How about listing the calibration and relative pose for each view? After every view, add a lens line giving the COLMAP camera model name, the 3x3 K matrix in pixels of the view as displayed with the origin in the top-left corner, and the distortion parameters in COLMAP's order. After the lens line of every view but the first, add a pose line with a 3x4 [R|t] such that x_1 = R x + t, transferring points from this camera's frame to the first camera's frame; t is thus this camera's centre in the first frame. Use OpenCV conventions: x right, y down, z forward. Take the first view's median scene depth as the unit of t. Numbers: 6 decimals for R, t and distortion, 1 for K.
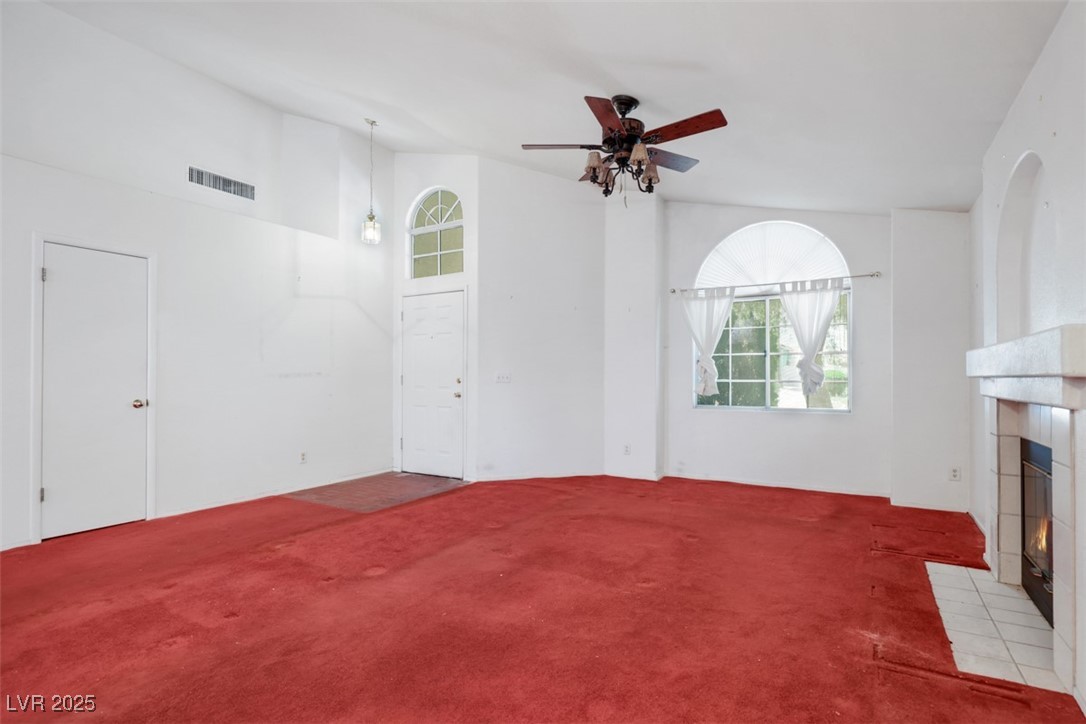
lens RADIAL K [[533.8, 0, 542.4], [0, 533.8, 362.5], [0, 0, 1]] dist [0.001427, -0.000393]
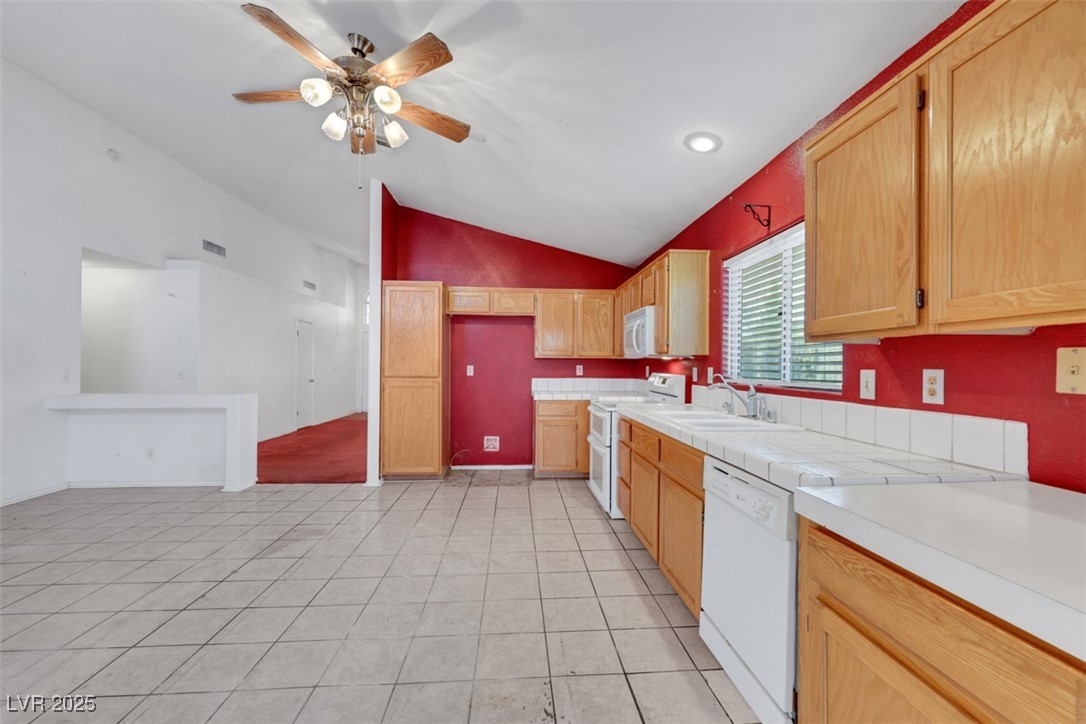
lens RADIAL K [[447.2, 0, 543.2], [0, 447.2, 363.8], [0, 0, 1]] dist [0.004375, -0.001290]
pose [[0.820282, 0.009733, 0.571876, -0.790345], [-0.020721, 0.999705, 0.012707, -0.039679], [-0.571583, -0.022273, 0.820242, -1.047684]]
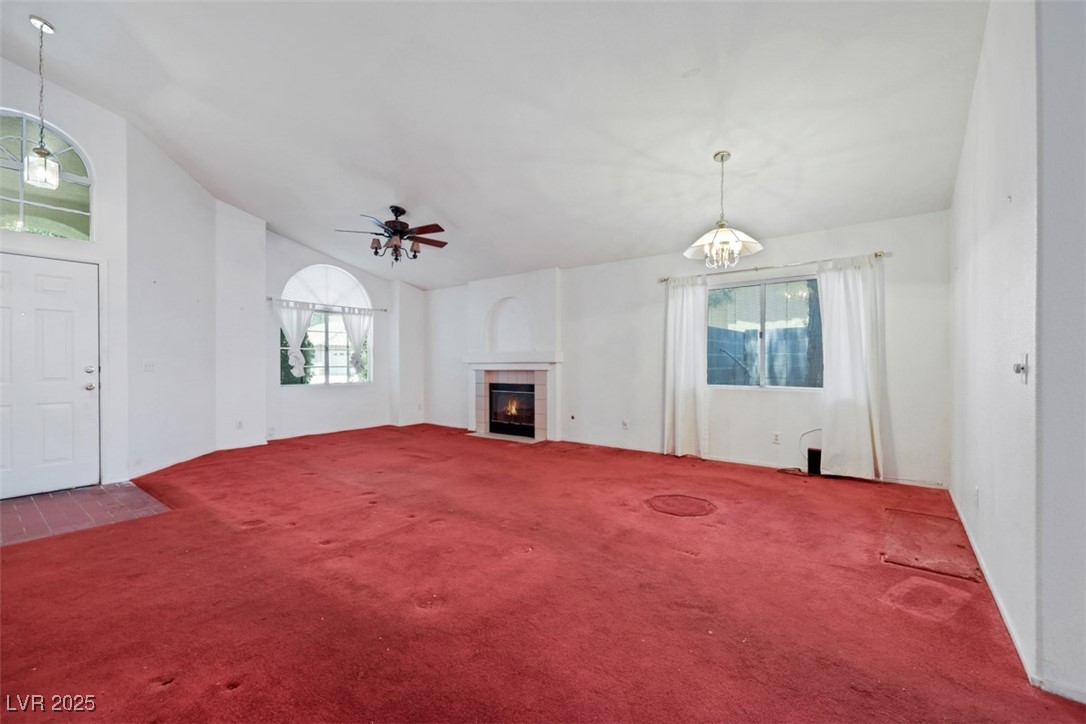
lens RADIAL K [[447.2, 0, 546.8], [0, 447.2, 364.3], [0, 0, 1]] dist [0.004375, -0.001290]
pose [[0.109929, -0.004121, 0.993931, -0.813520], [-0.020925, 0.999760, 0.006460, 0.005638], [-0.993719, -0.021508, 0.109817, 0.212114]]
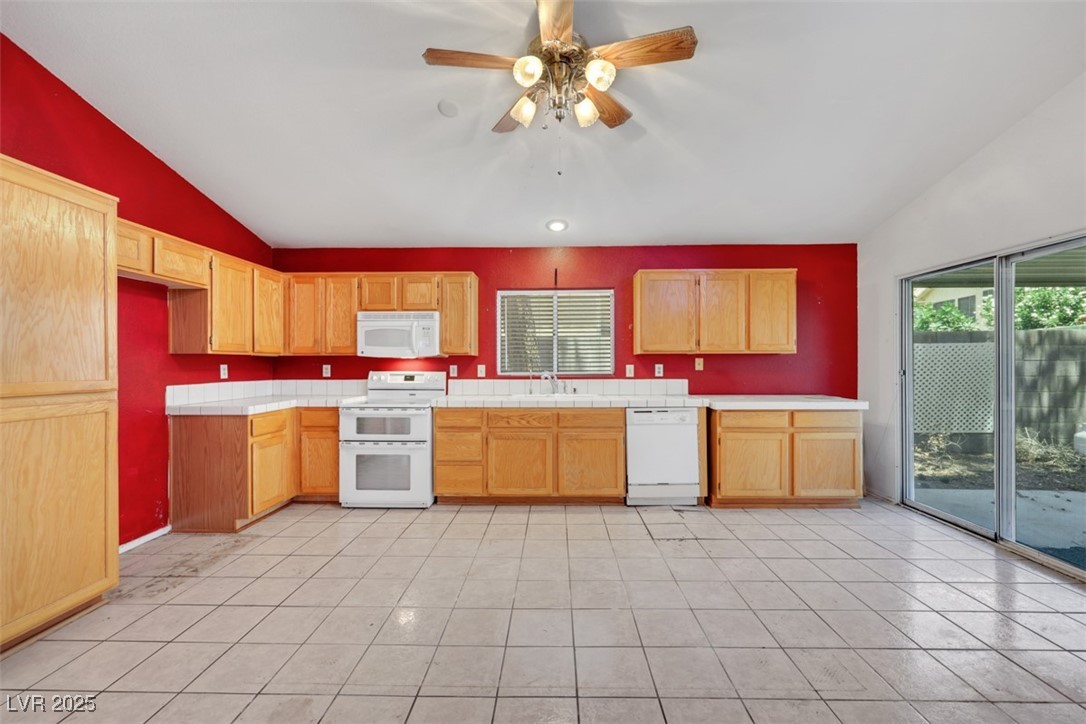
lens RADIAL K [[447.2, 0, 548.4], [0, 447.2, 364.6], [0, 0, 1]] dist [0.004375, -0.001290]
pose [[-0.495984, 0.002798, 0.868327, -1.036839], [-0.014370, 0.999831, -0.011430, -0.024617], [-0.868213, -0.018147, -0.495860, -0.369414]]
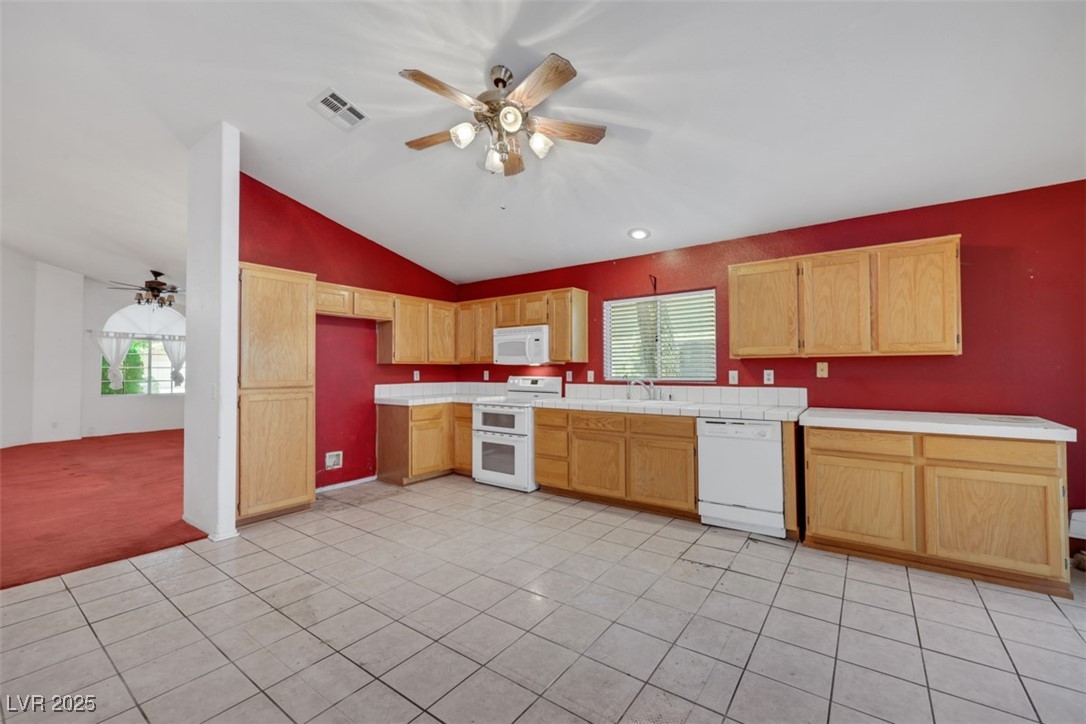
lens RADIAL K [[447.2, 0, 553.0], [0, 447.2, 361.7], [0, 0, 1]] dist [0.004375, -0.001290]
pose [[0.080852, 0.020364, 0.996518, -1.157753], [-0.016496, 0.999682, -0.019091, -0.031717], [-0.996590, -0.014895, 0.081162, -0.671904]]
